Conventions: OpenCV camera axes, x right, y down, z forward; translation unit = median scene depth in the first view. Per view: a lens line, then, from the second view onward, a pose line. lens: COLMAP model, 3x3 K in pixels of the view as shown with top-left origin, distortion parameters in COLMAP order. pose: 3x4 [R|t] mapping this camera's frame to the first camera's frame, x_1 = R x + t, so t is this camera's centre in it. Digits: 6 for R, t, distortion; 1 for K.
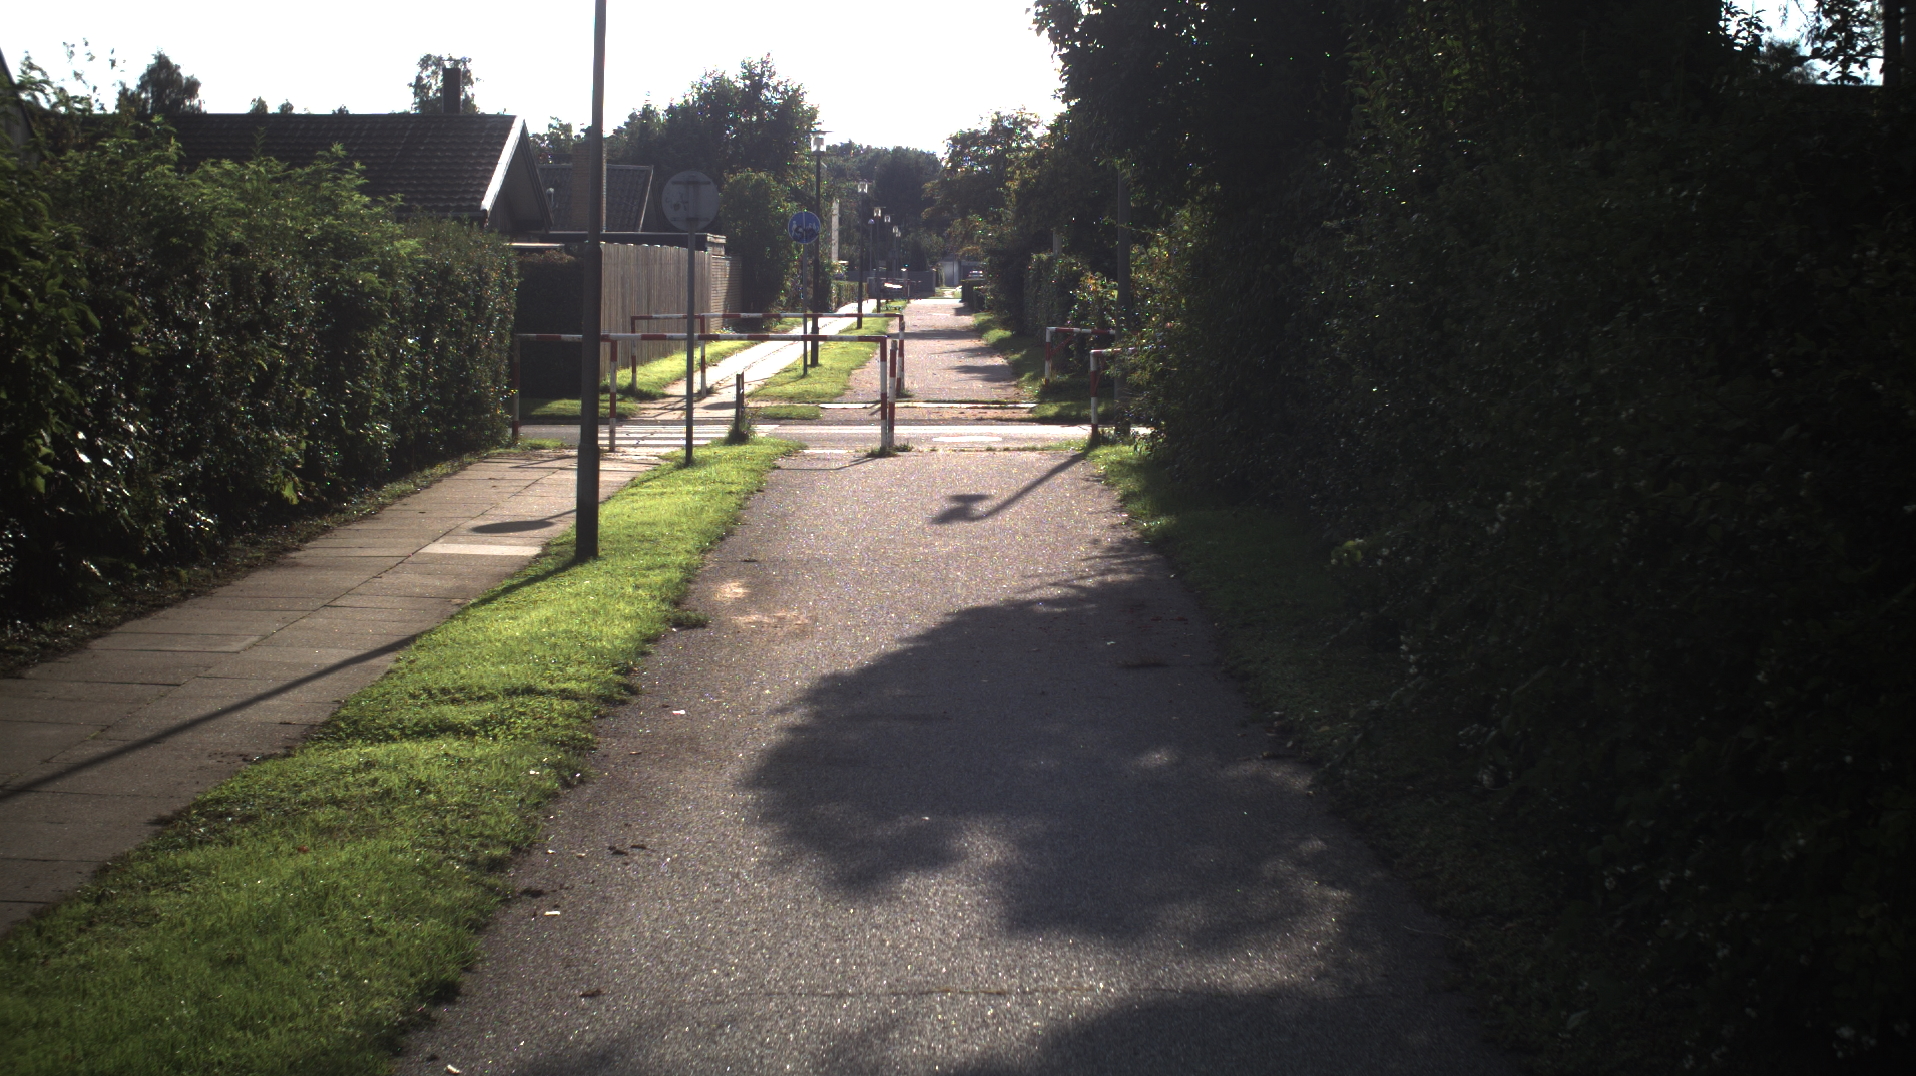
lens RADIAL K [[4958.5, 0, 958.0], [0, 4958.5, 538.0], [0, 0, 1]] dist [-0.430472, 0.206941]
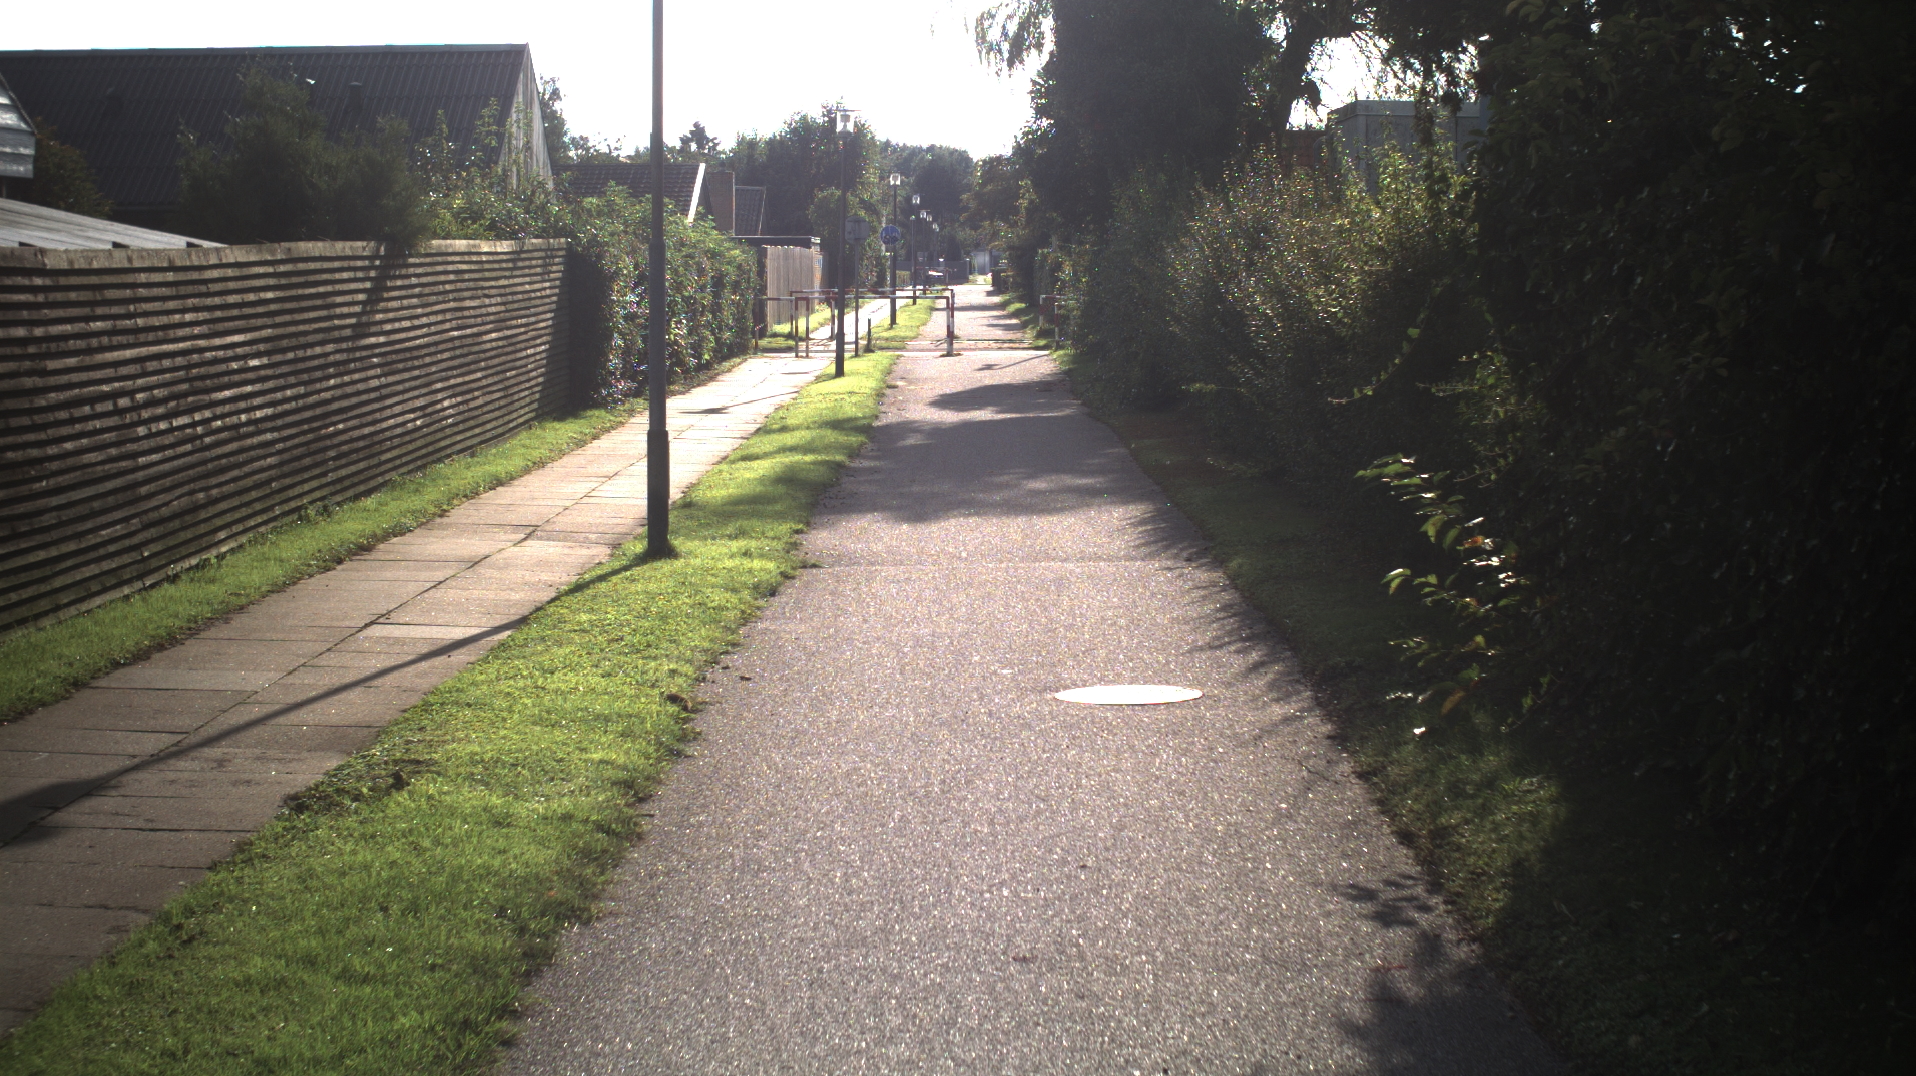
lens RADIAL K [[4958.5, 0, 958.0], [0, 4958.5, 538.0], [0, 0, 1]] dist [-0.430472, 0.206941]
pose [[0.999934, -0.009144, -0.007002, 0.001252], [0.009159, 0.999956, 0.002169, 0.034536], [0.006982, -0.002233, 0.999973, -0.652750]]
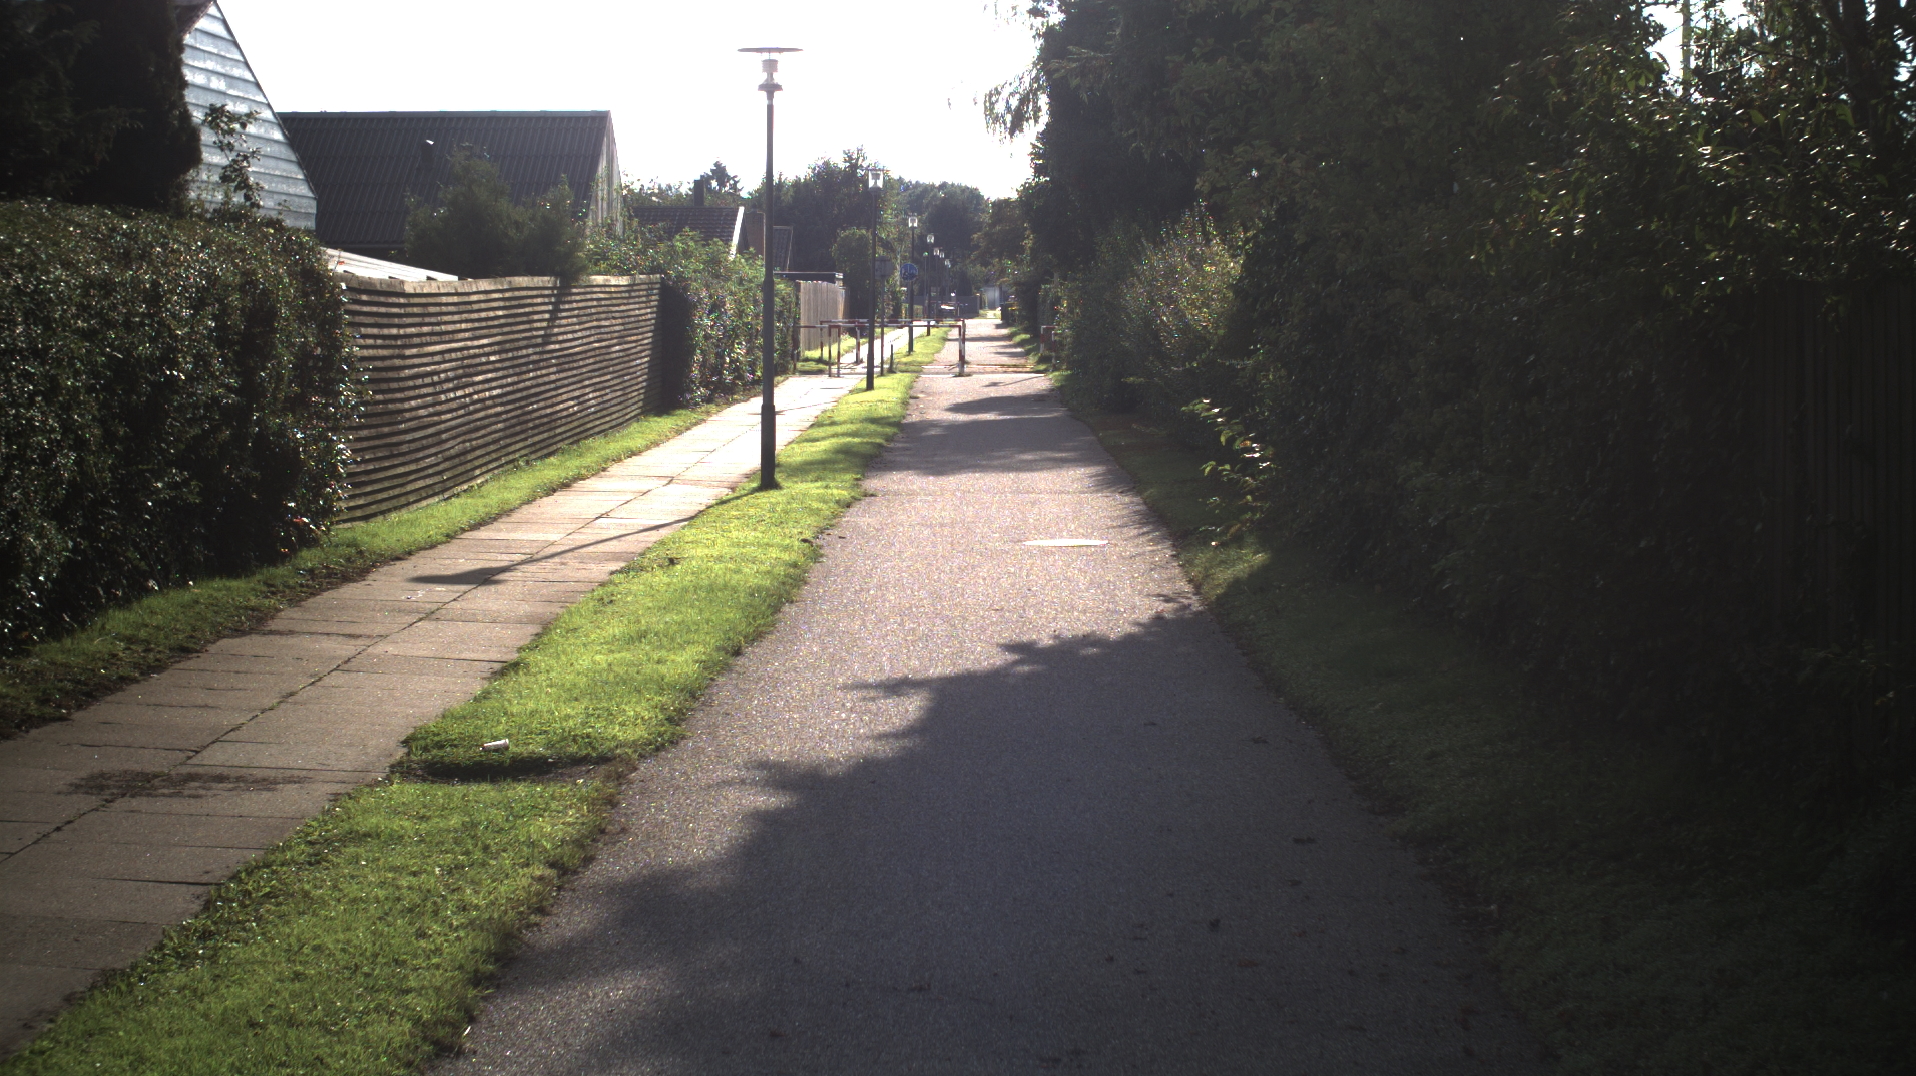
lens RADIAL K [[4958.5, 0, 958.0], [0, 4958.5, 538.0], [0, 0, 1]] dist [-0.430472, 0.206941]
pose [[0.999956, -0.003231, -0.008824, 0.002641], [0.003187, 0.999983, -0.004983, 0.046724], [0.008840, 0.004955, 0.999949, -0.871208]]
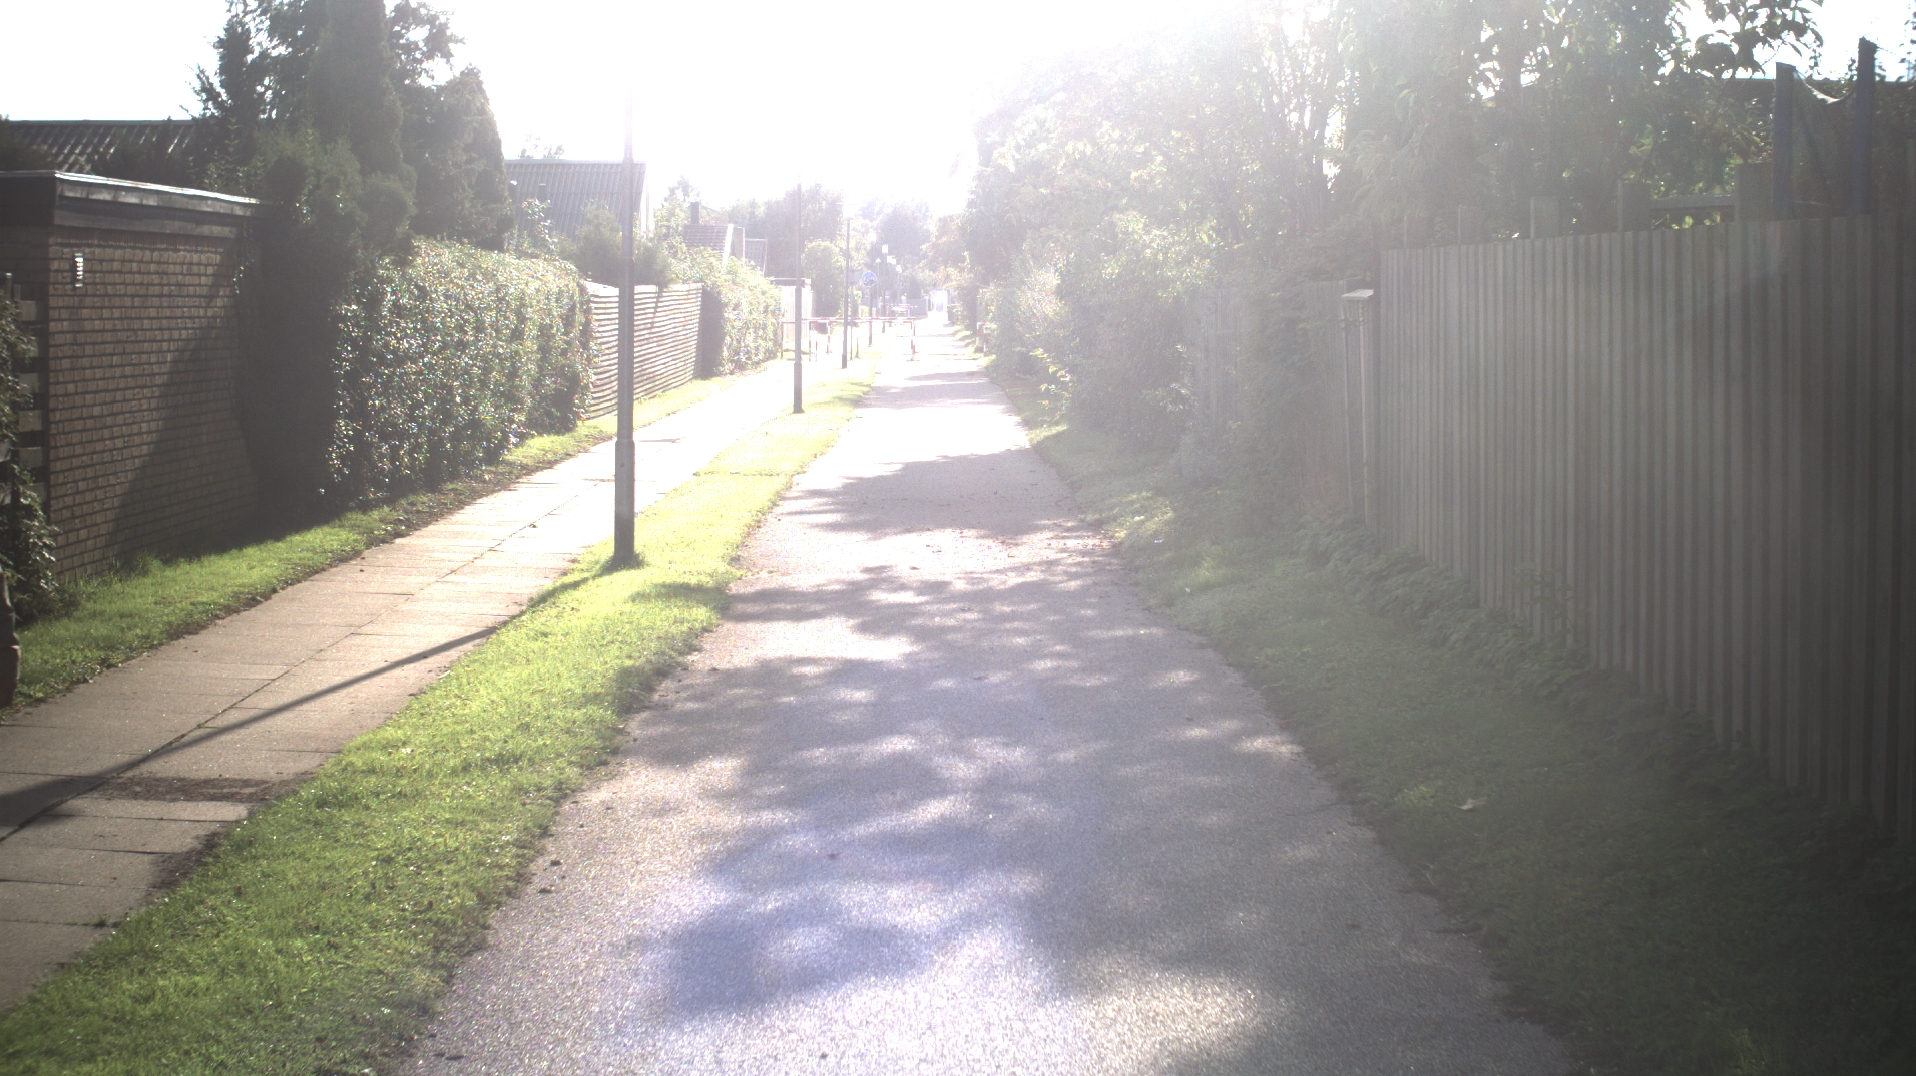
lens RADIAL K [[4958.5, 0, 958.0], [0, 4958.5, 538.0], [0, 0, 1]] dist [-0.430472, 0.206941]
pose [[0.999993, -0.003585, 0.001403, 0.005311], [0.003593, 0.999978, -0.005613, 0.070496], [-0.001383, 0.005618, 0.999983, -1.305997]]
